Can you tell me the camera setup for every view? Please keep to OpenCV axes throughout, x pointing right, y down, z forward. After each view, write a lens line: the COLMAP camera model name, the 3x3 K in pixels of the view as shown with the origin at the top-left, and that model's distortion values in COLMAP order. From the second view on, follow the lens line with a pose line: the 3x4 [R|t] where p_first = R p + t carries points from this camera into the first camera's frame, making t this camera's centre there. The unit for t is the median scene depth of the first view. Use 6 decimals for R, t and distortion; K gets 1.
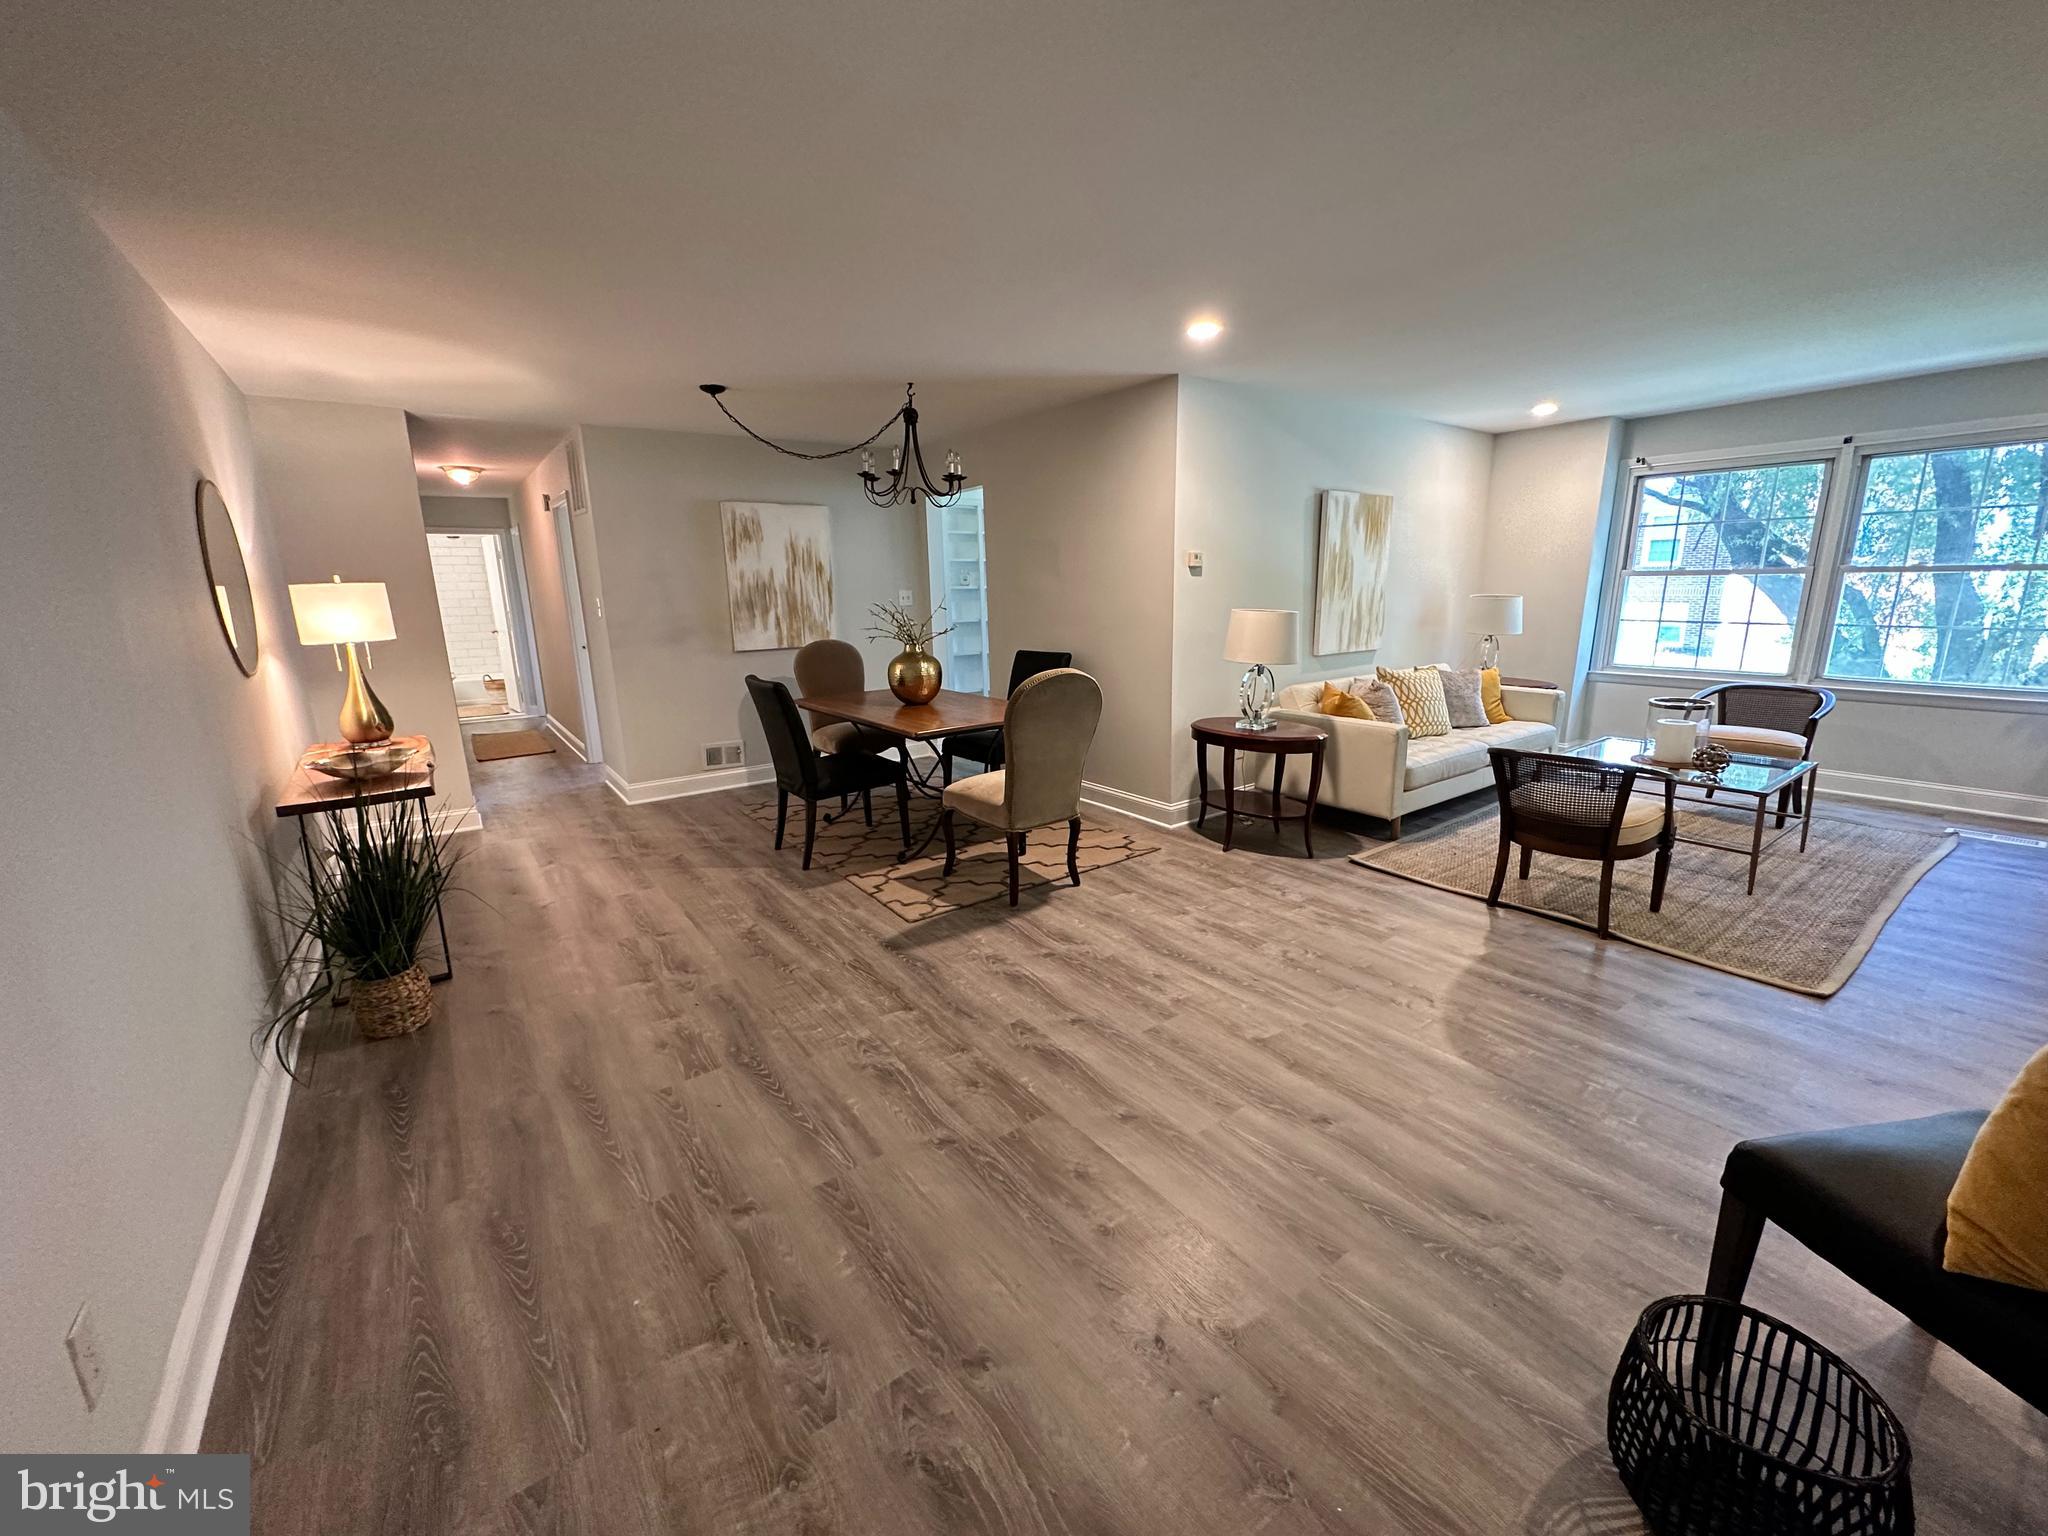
lens RADIAL K [[816.2, 0, 1024.3], [0, 816.2, 764.1], [0, 0, 1]] dist [-0.002321, 0.000666]
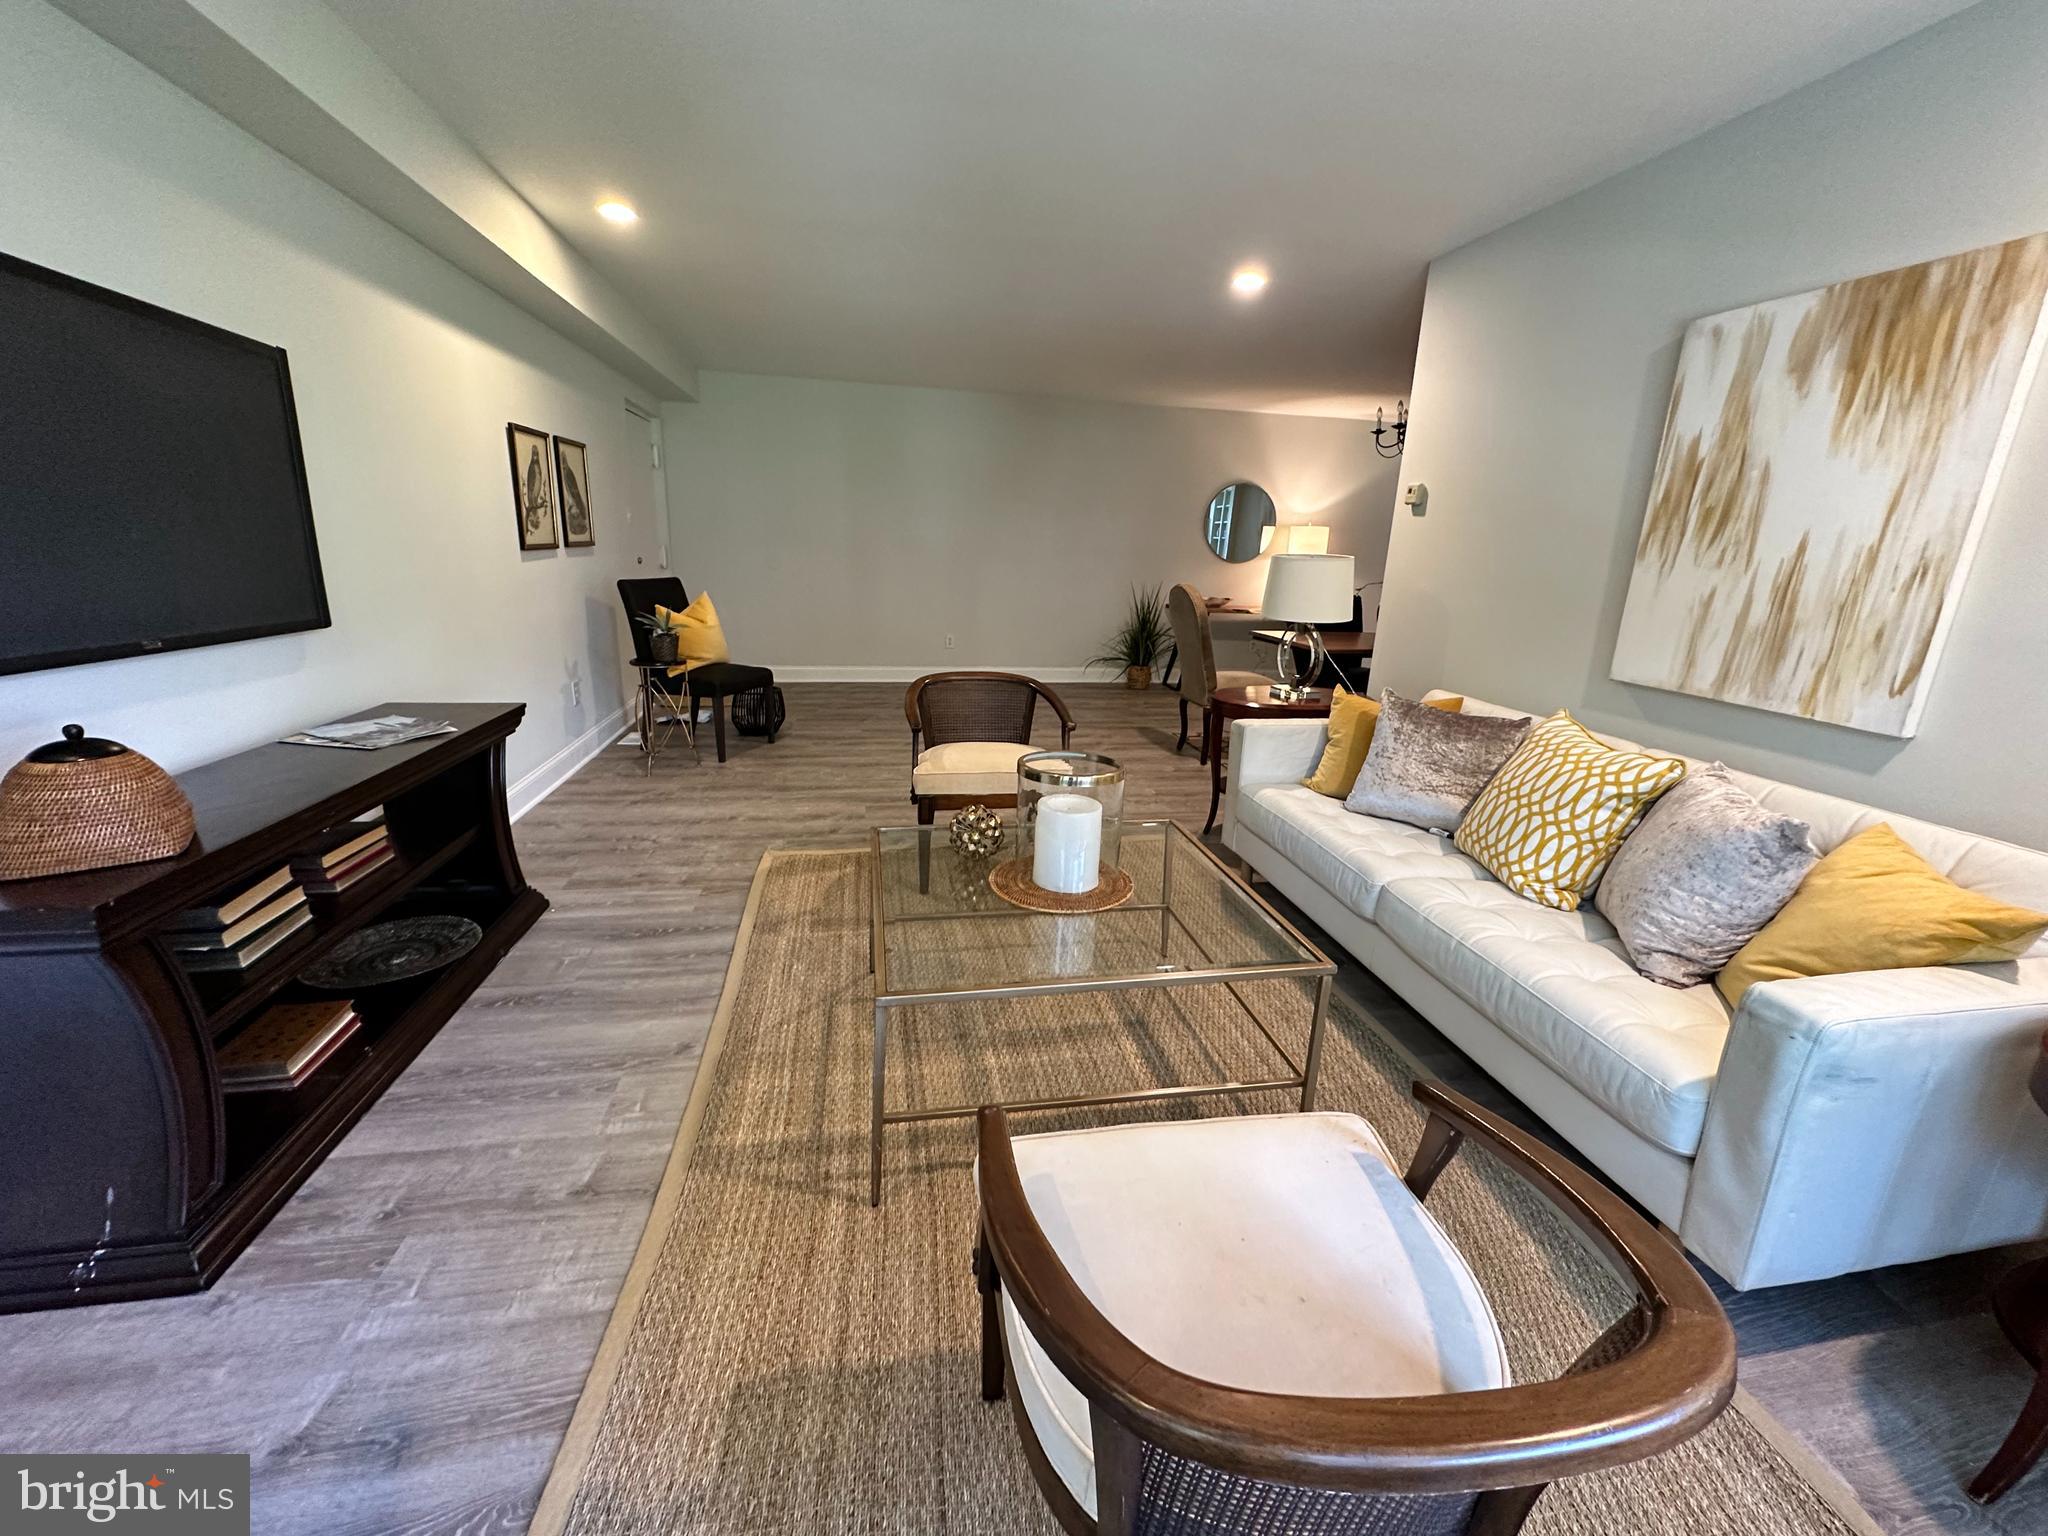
lens RADIAL K [[816.2, 0, 1024.3], [0, 816.2, 764.1], [0, 0, 1]] dist [-0.002321, 0.000666]
pose [[-0.437100, 0.244232, -0.865618, 1.221481], [-0.221982, 0.903358, 0.366971, -0.243235], [0.871589, 0.352554, -0.340643, 1.134501]]
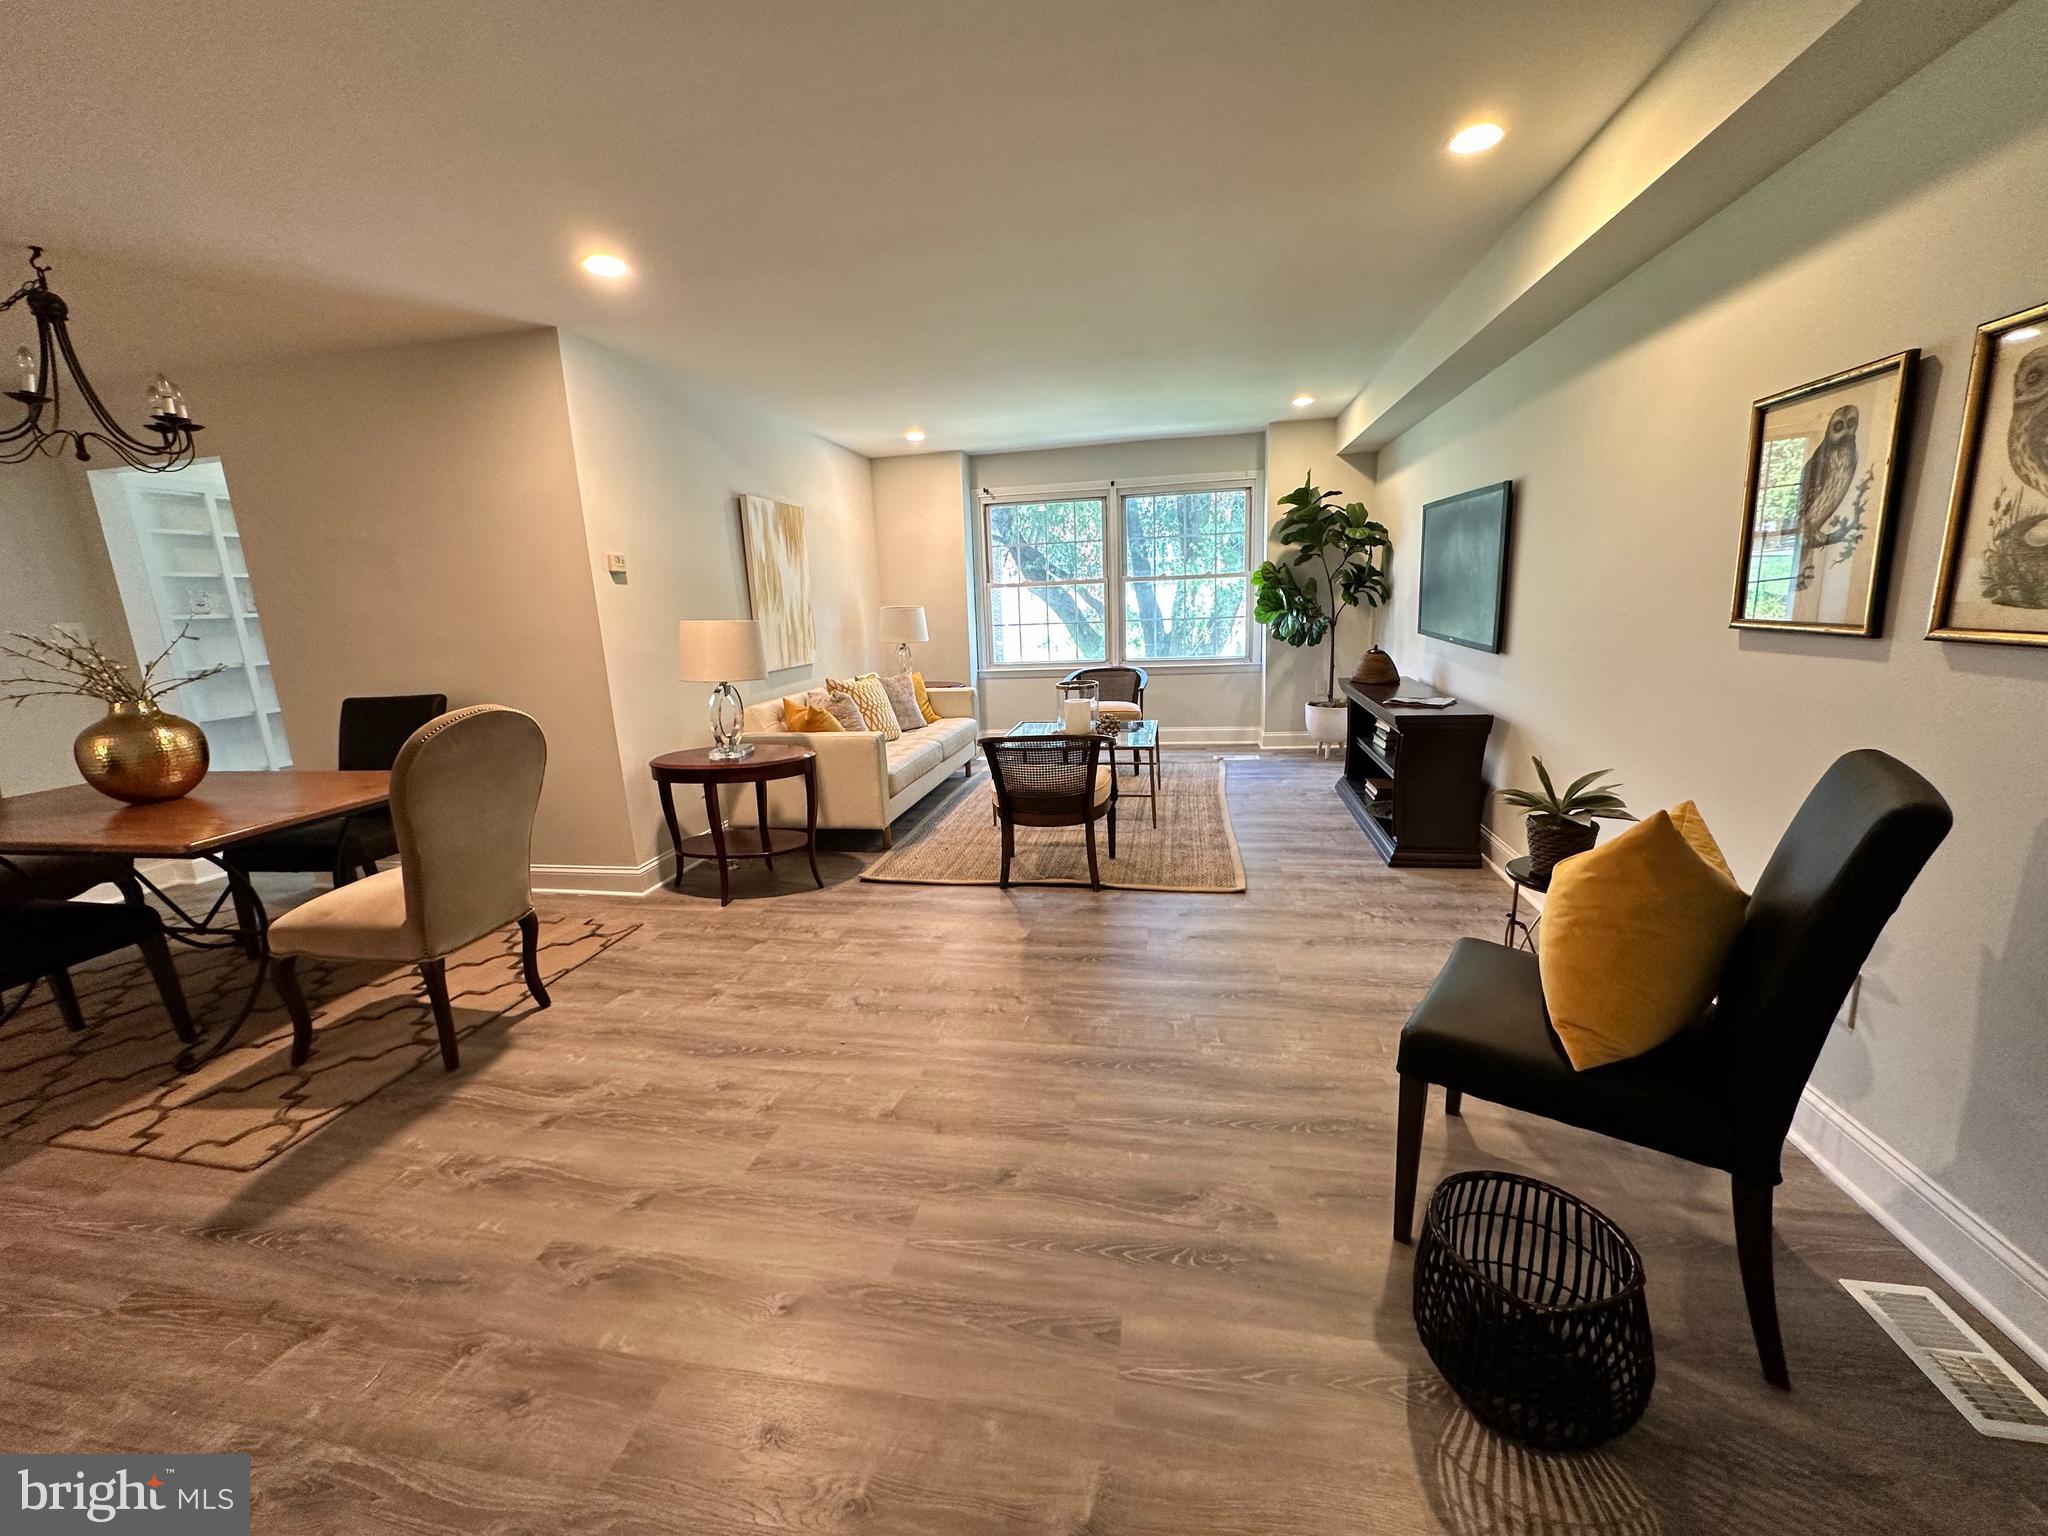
lens RADIAL K [[816.2, 0, 1024.3], [0, 816.2, 764.1], [0, 0, 1]] dist [-0.002321, 0.000666]
pose [[0.734507, -0.149496, 0.661929, -0.065209], [0.176259, 0.983983, 0.026647, -0.004970], [-0.655311, 0.097099, 0.749092, 0.160554]]
